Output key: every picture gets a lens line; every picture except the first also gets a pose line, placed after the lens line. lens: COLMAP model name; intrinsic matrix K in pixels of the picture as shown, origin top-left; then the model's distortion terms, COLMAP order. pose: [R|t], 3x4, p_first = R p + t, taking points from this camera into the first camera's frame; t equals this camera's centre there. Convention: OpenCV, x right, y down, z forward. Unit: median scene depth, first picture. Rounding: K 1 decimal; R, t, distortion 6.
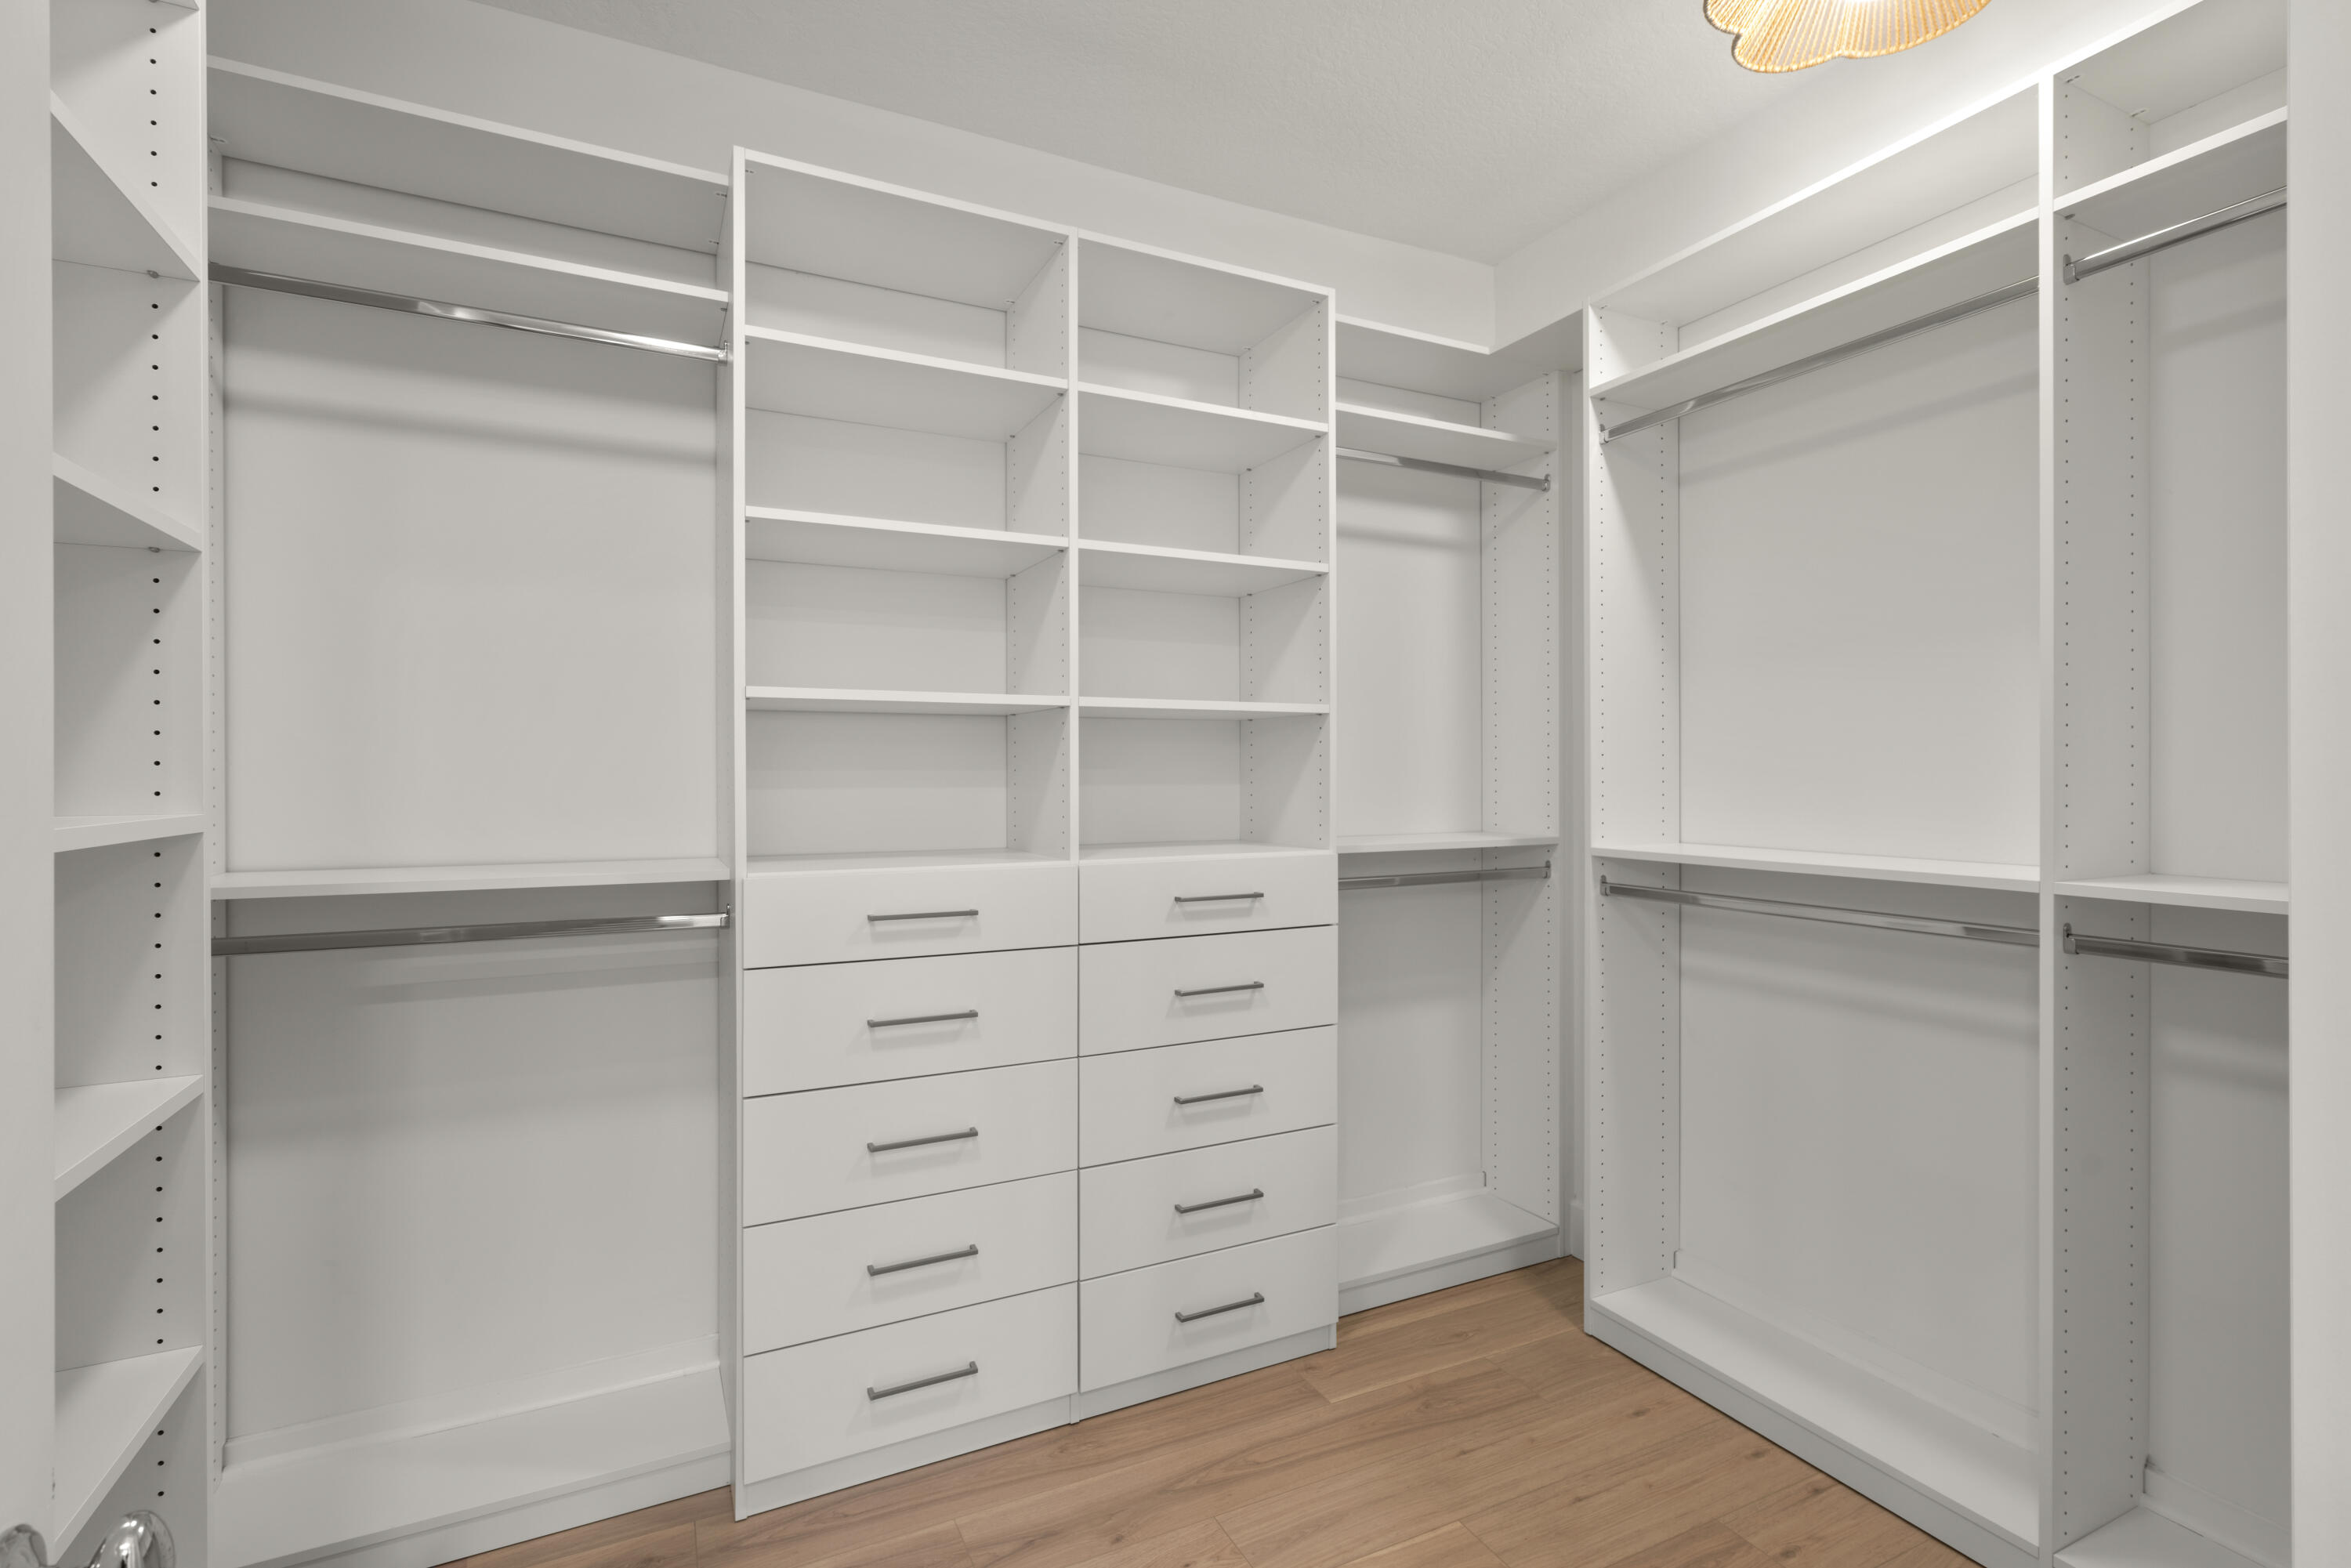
lens RADIAL K [[1057.4, 0, 1182.6], [0, 1057.4, 774.3], [0, 0, 1]] dist [-0.011818, -0.001411]
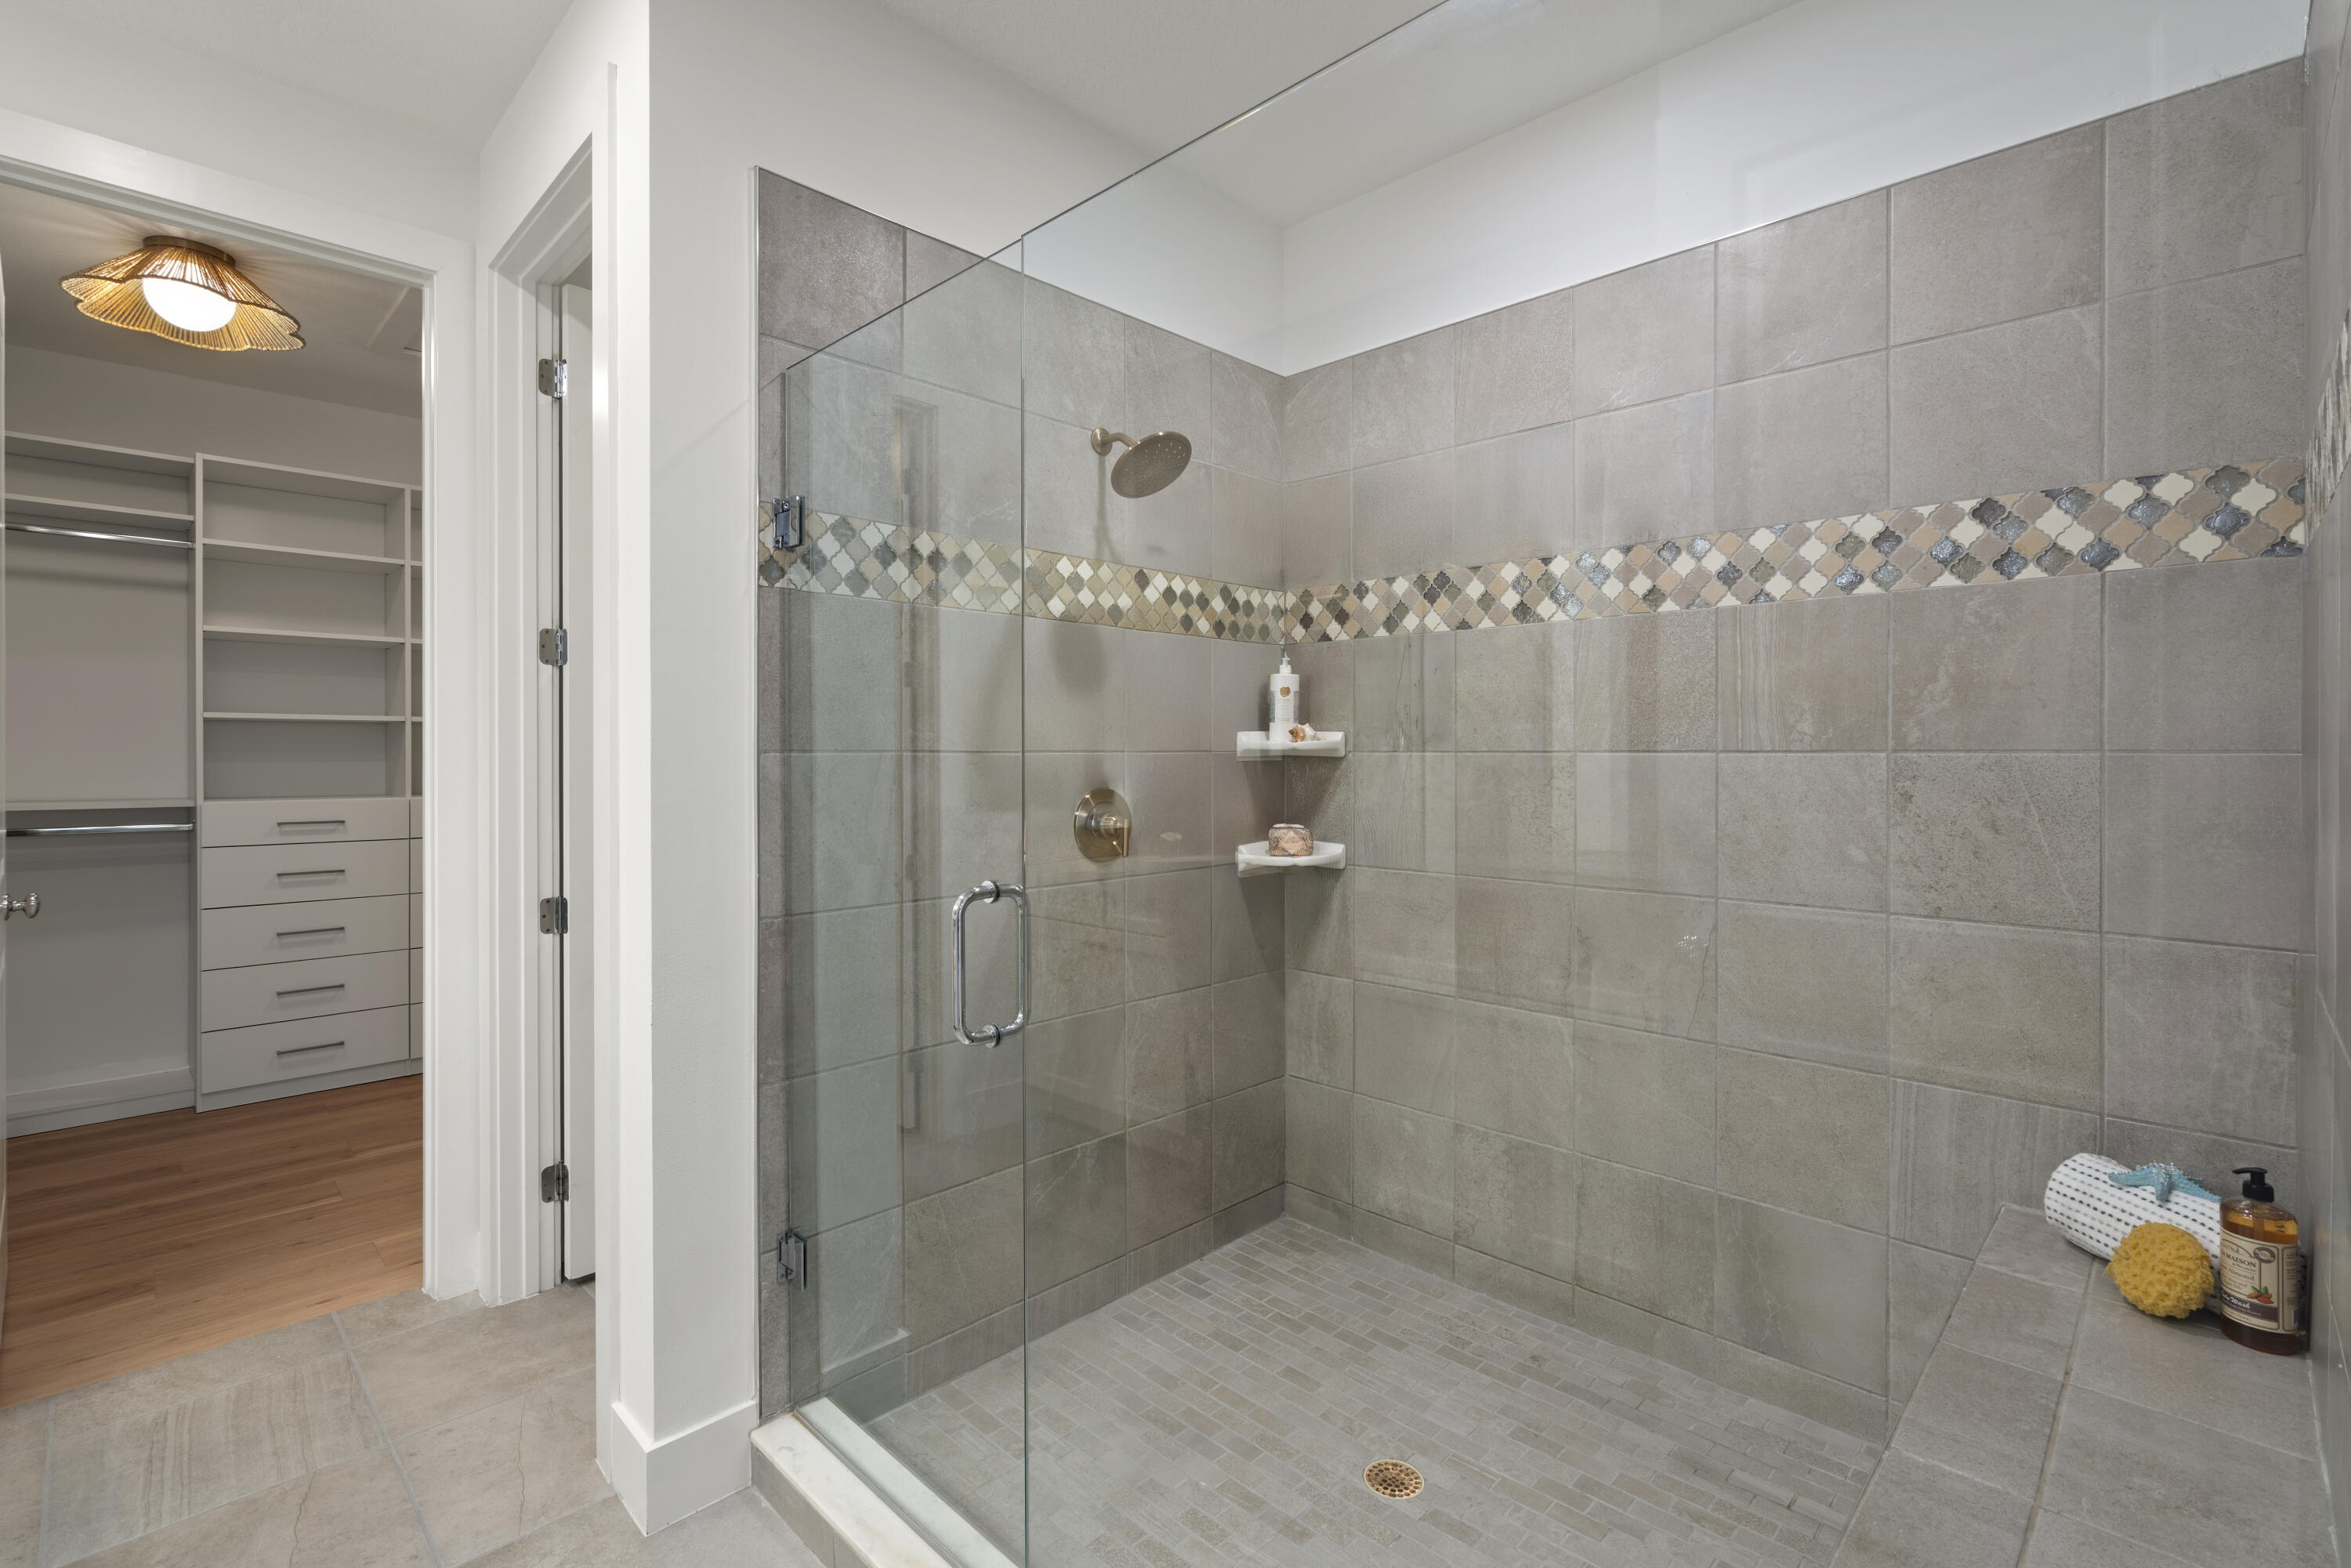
lens RADIAL K [[1057.4, 0, 1192.4], [0, 1057.4, 760.9], [0, 0, 1]] dist [-0.011818, -0.001411]
pose [[0.941753, 0.004554, 0.336276, 0.646698], [-0.009084, 0.999888, 0.011897, -0.027494], [-0.336184, -0.014259, 0.941688, -1.414606]]
